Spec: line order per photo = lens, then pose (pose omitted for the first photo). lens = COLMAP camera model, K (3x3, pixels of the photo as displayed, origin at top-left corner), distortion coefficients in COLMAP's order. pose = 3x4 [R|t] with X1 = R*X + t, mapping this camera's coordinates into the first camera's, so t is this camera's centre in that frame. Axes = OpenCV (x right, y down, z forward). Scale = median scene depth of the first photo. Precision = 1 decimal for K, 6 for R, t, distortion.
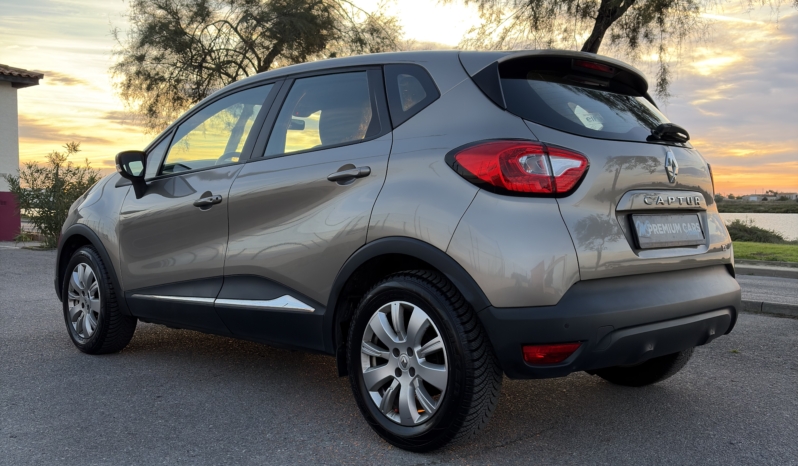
lens RADIAL K [[795.2, 0, 401.2], [0, 795.2, 232.3], [0, 0, 1]] dist [0.049371, 0.000000]
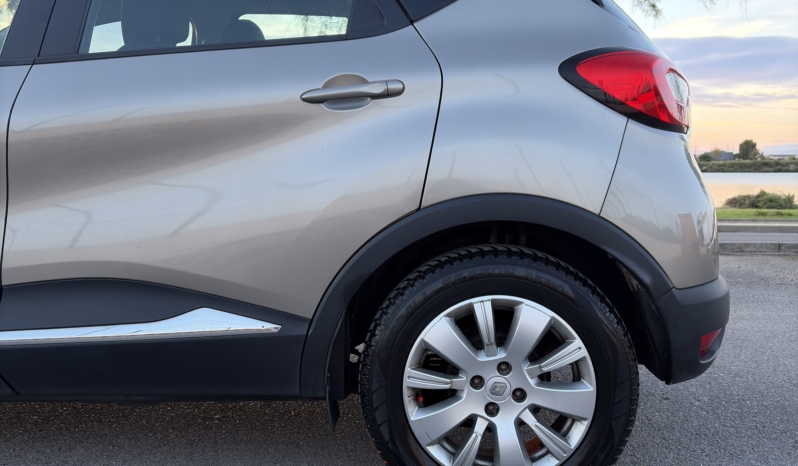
lens RADIAL K [[795.2, 0, 396.2], [0, 795.2, 234.3], [0, 0, 1]] dist [0.049371, 0.000000]
pose [[0.745260, -0.065022, 0.663596, -0.461898], [0.029833, 0.997489, 0.064235, -0.005182], [-0.666106, -0.028075, 0.745328, 0.561313]]
